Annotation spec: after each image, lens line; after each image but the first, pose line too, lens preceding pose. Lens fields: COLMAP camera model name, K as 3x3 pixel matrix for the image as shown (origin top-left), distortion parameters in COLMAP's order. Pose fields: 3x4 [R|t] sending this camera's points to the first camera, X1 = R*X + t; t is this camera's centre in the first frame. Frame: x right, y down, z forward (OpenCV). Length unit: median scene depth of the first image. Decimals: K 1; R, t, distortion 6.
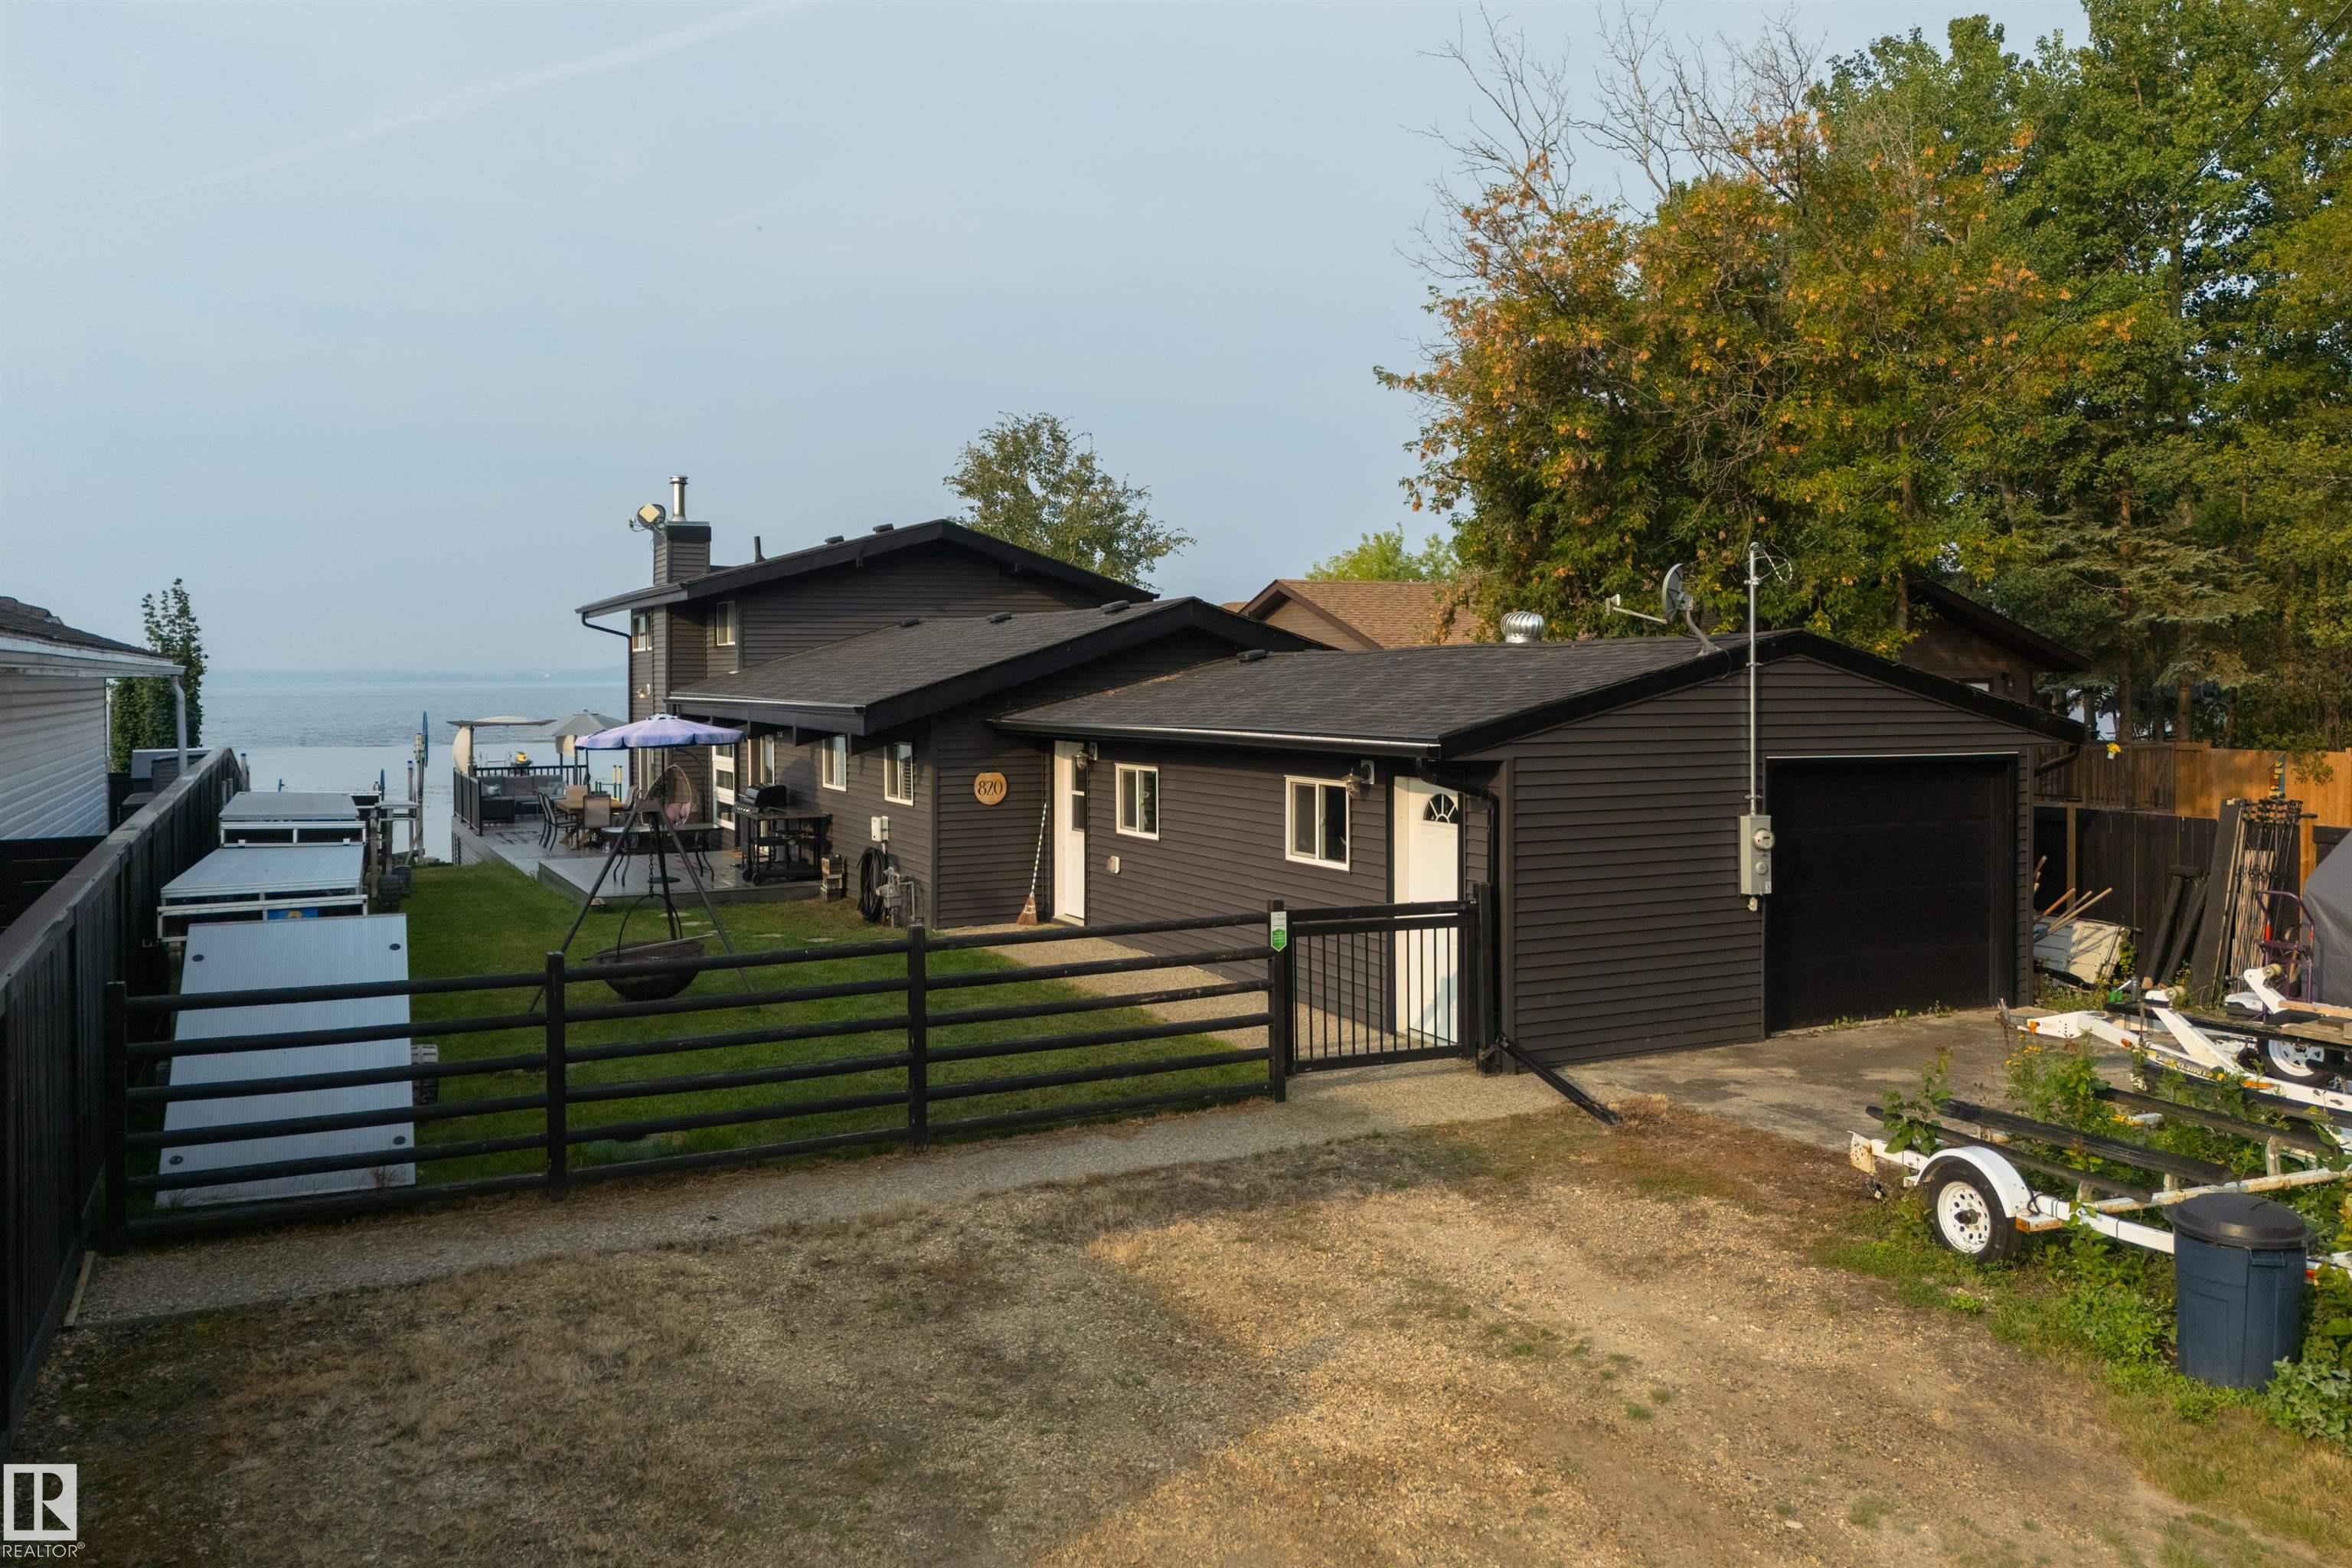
lens RADIAL K [[1766.6, 0, 1184.6], [0, 1766.6, 726.6], [0, 0, 1]] dist [0.029144, -0.058481]
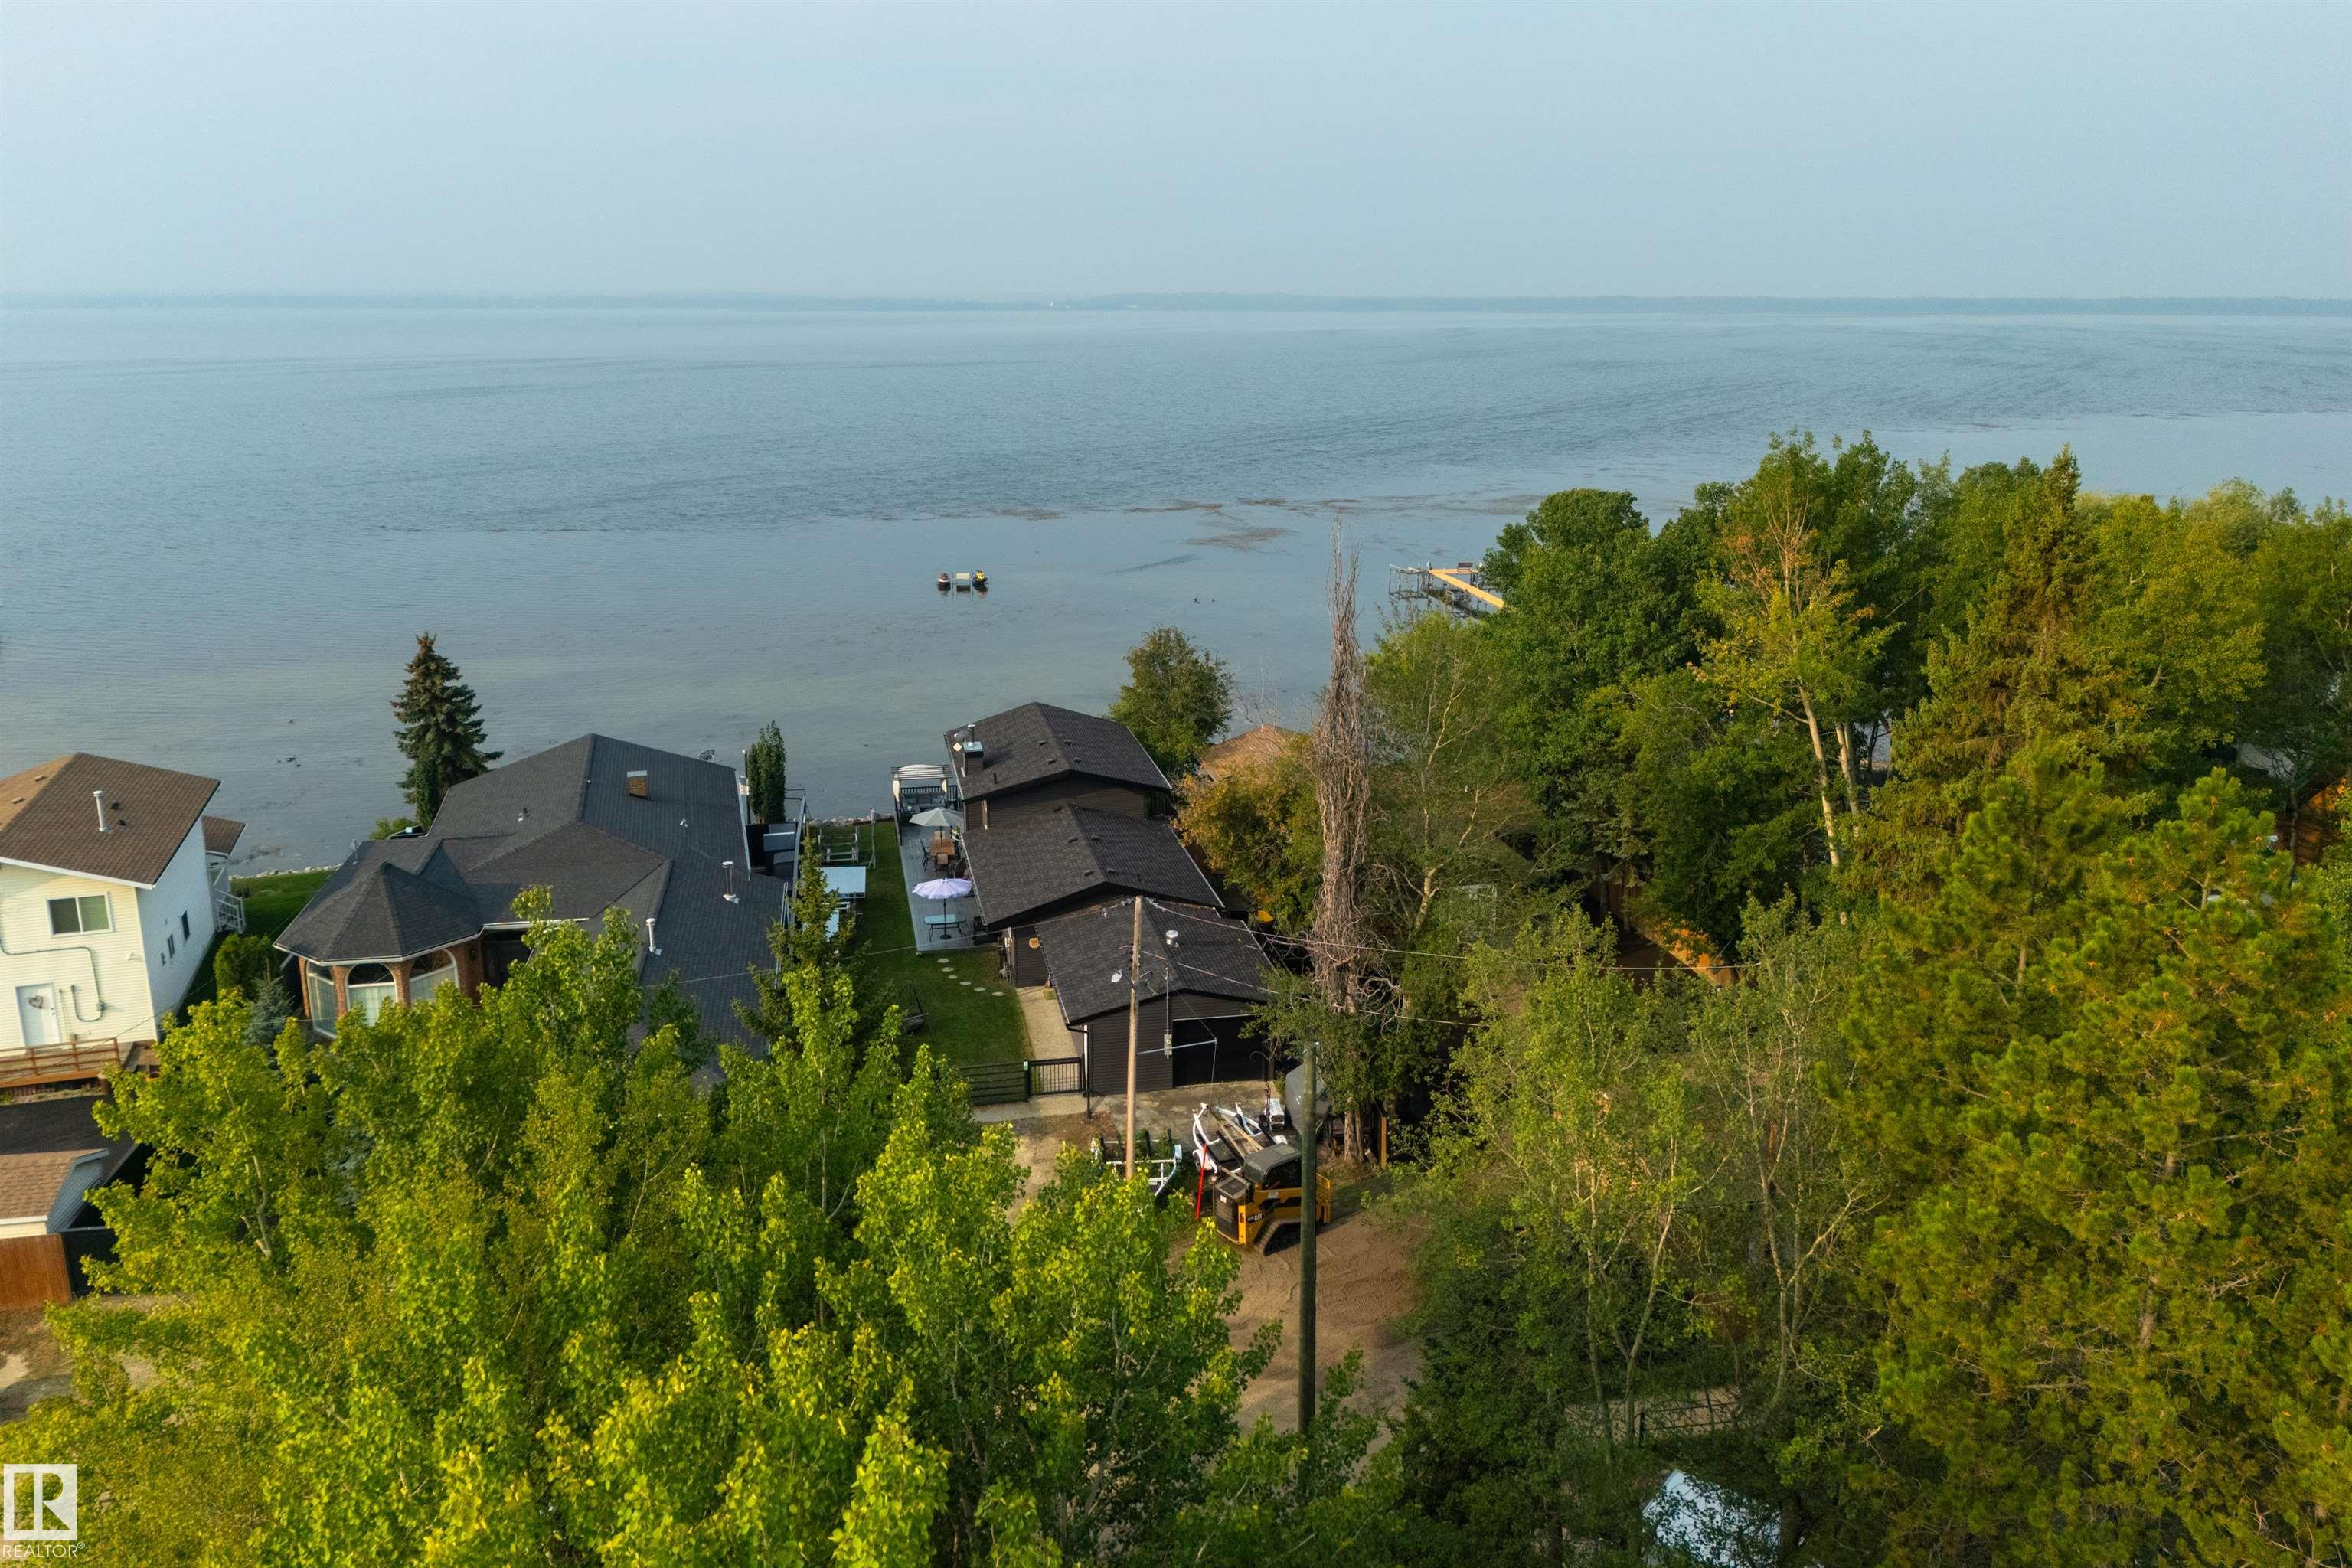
lens RADIAL K [[1750.1, 0, 1185.4], [0, 1750.1, 756.6], [0, 0, 1]] dist [0.044978, -0.097654]
pose [[0.962770, 0.072040, -0.260547, 1.942537], [-0.011231, 0.973664, 0.227712, -2.086641], [0.270090, -0.216308, 0.938223, -3.595609]]
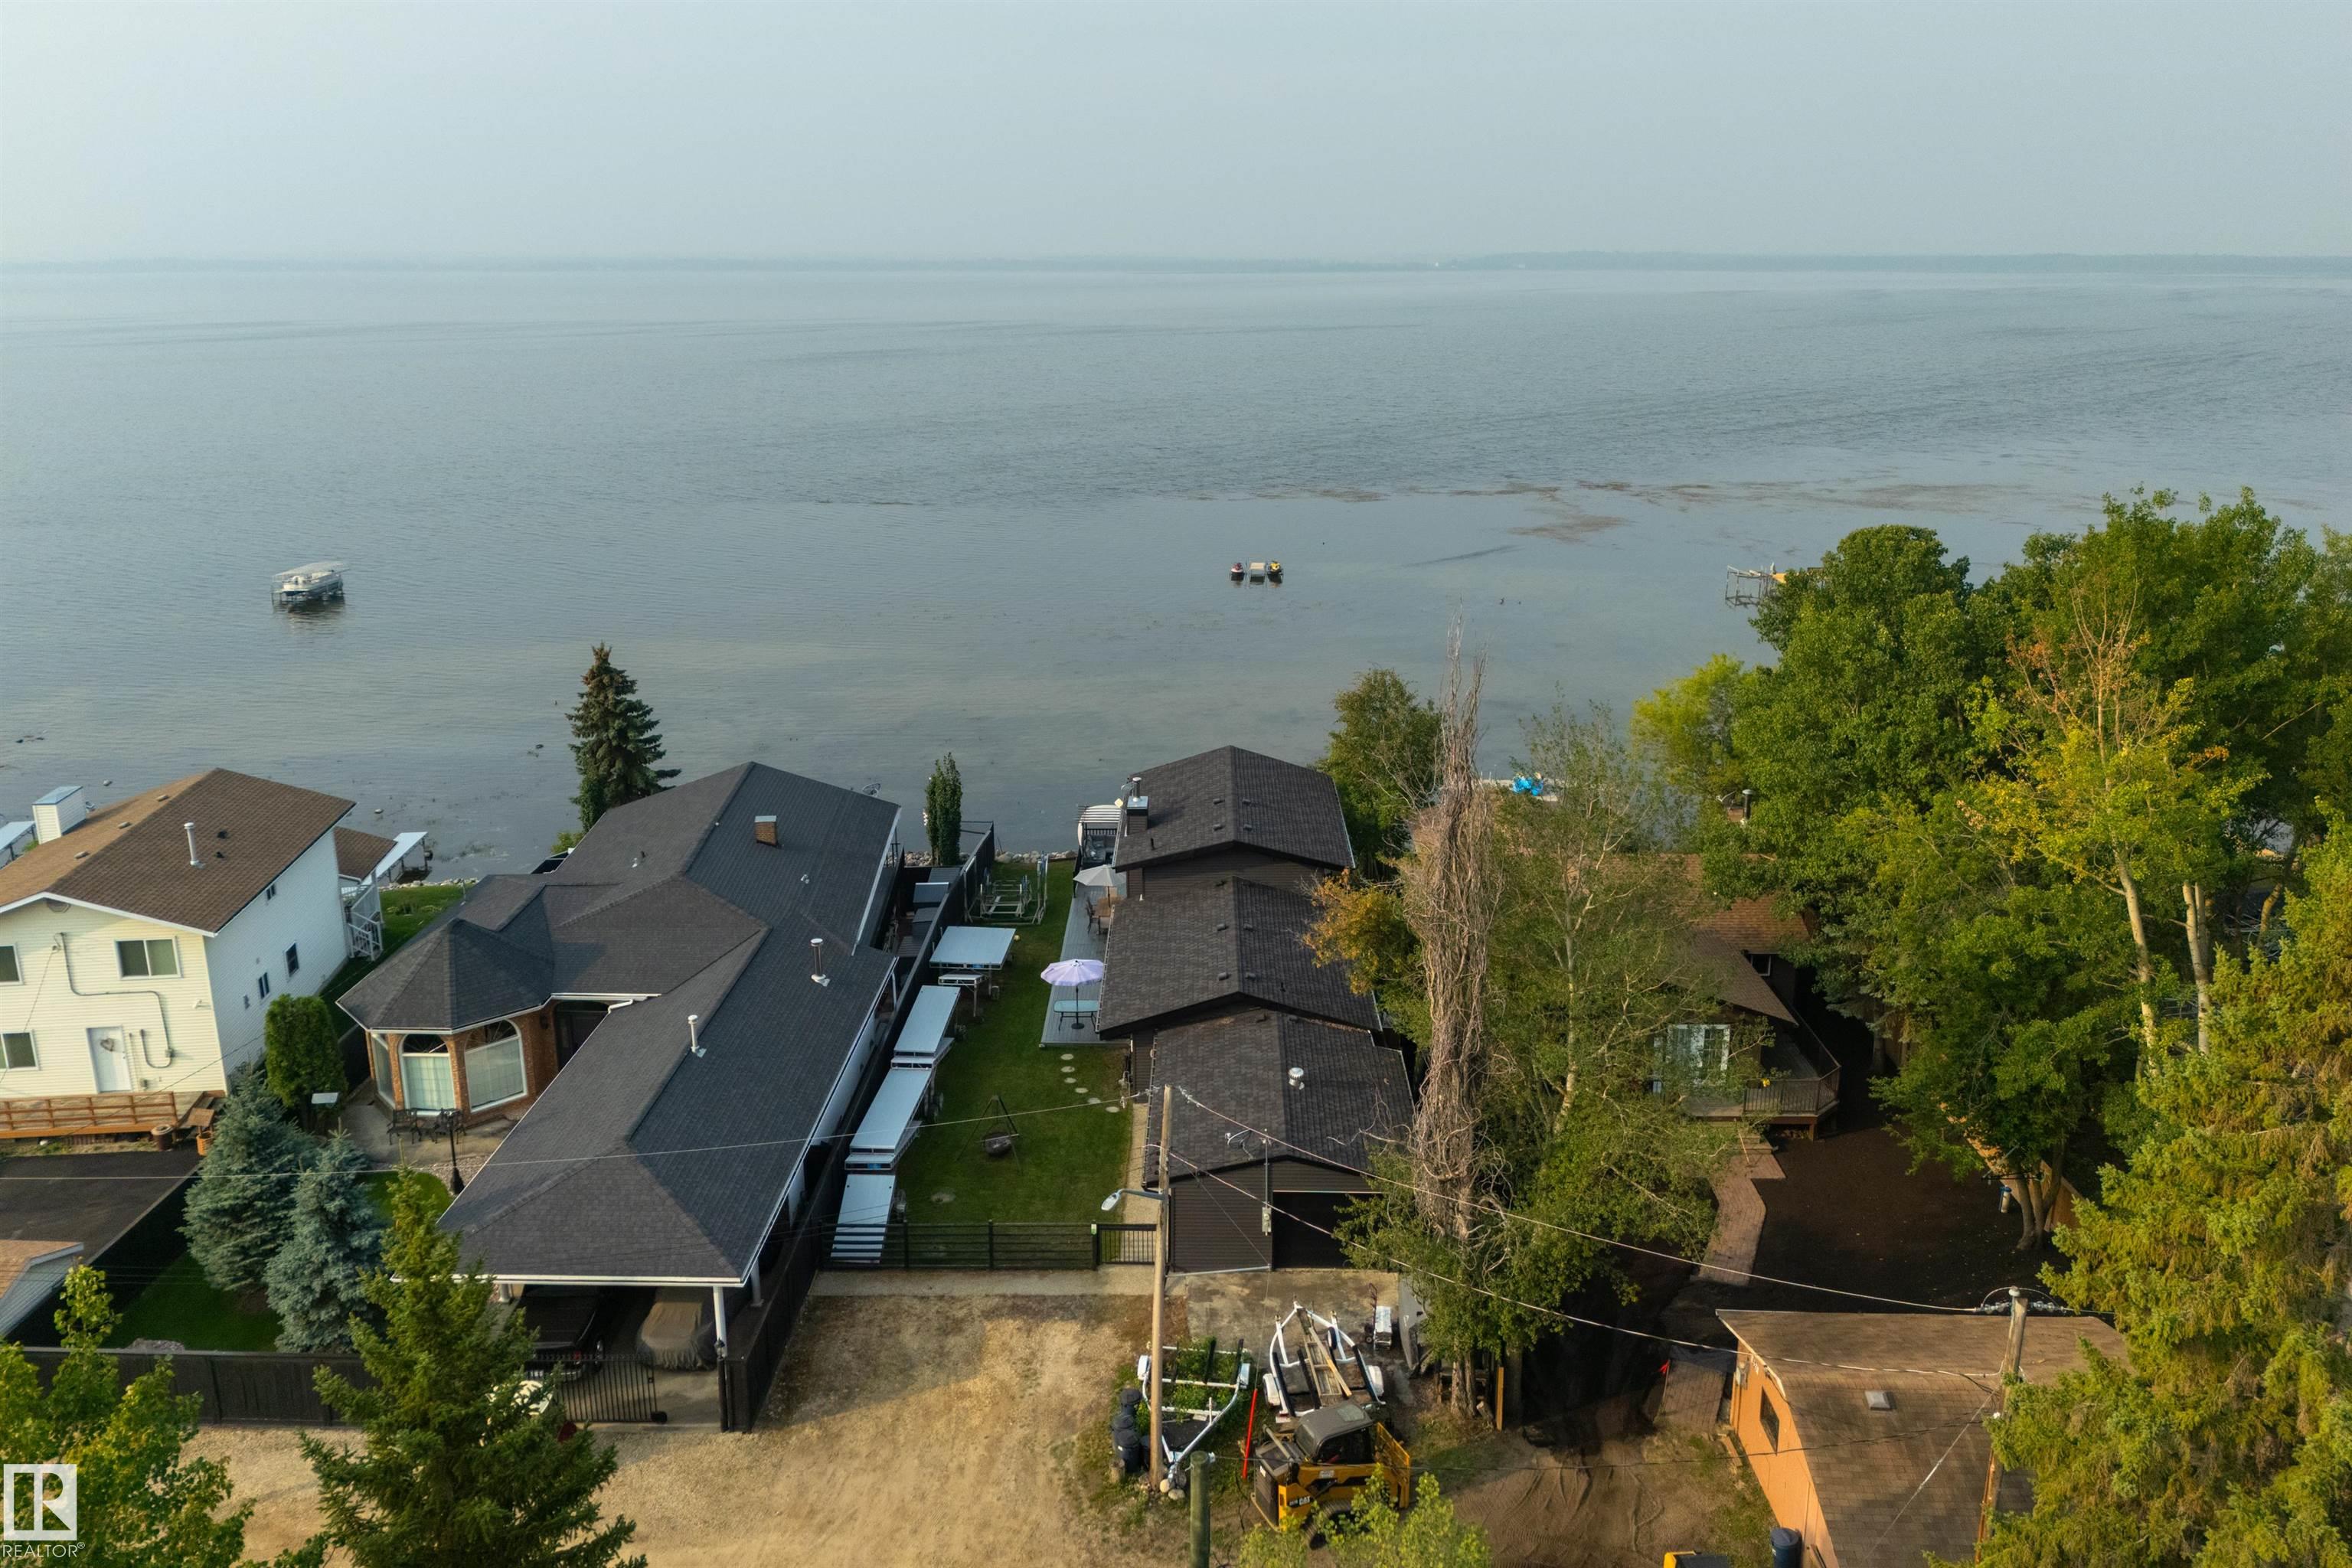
lens RADIAL K [[1750.1, 0, 1185.4], [0, 1750.1, 756.6], [0, 0, 1]] dist [0.044978, -0.097654]
pose [[0.884393, 0.126578, -0.449252, 2.229732], [-0.011268, 0.968035, 0.250562, -2.246259], [0.466607, -0.216533, 0.857549, -2.338472]]
